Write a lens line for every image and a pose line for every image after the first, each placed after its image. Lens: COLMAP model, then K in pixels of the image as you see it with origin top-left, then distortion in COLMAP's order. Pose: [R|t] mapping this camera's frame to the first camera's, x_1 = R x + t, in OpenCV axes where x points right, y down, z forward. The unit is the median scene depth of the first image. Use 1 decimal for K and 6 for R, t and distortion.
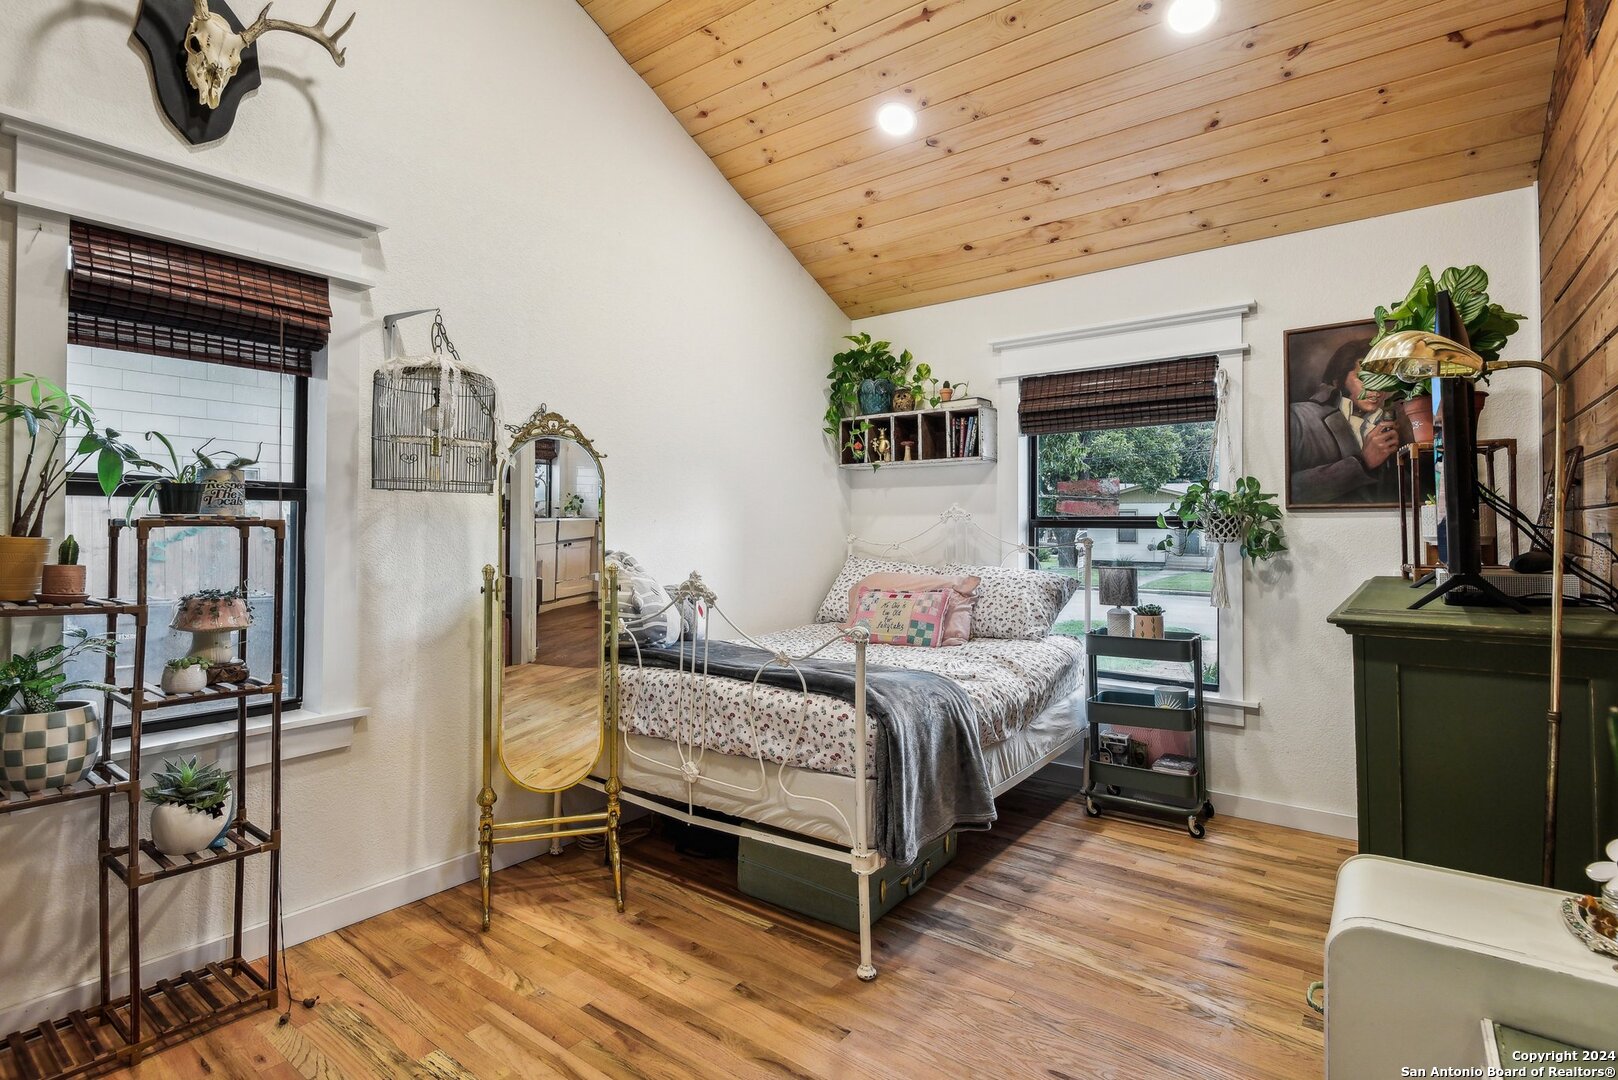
lens RADIAL K [[806.3, 0, 808.3], [0, 806.3, 528.8], [0, 0, 1]] dist [0.040829, -0.024665]
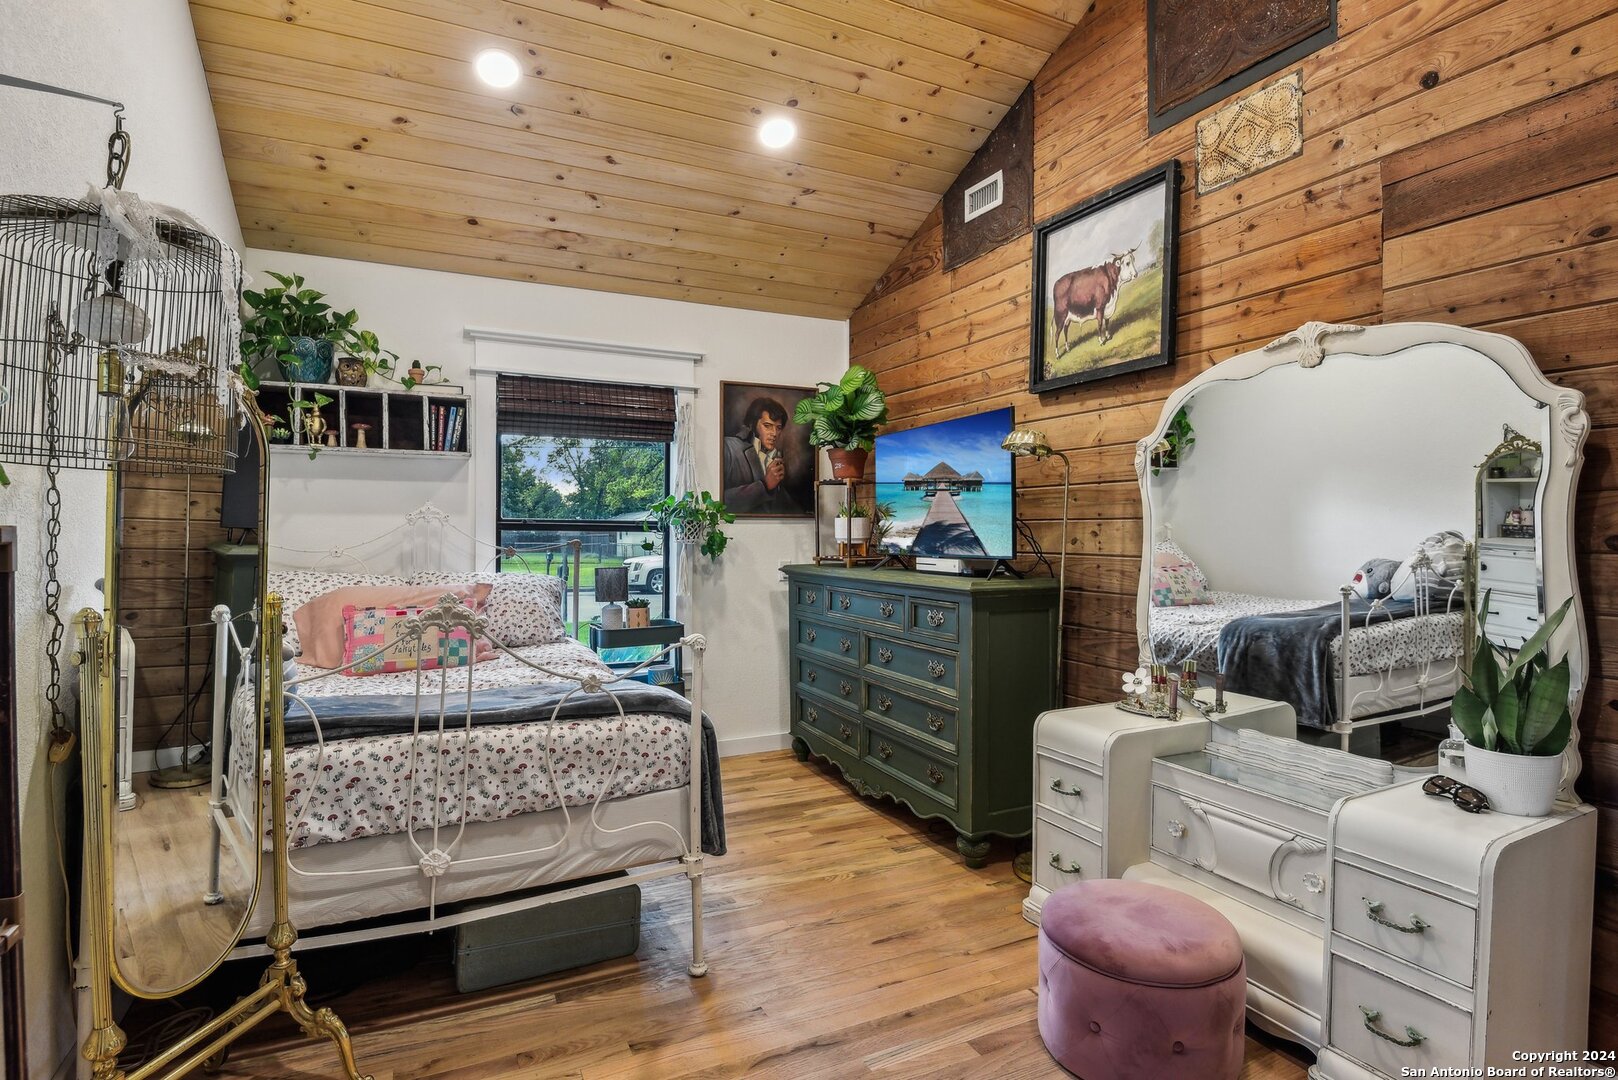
lens RADIAL K [[808.3, 0, 816.1], [0, 808.3, 546.4], [0, 0, 1]] dist [0.039377, -0.046386]
pose [[0.454754, -0.019583, 0.890402, -0.512934], [-0.005418, 0.999679, 0.024754, -0.009940], [-0.890600, -0.016081, 0.454502, 0.274466]]
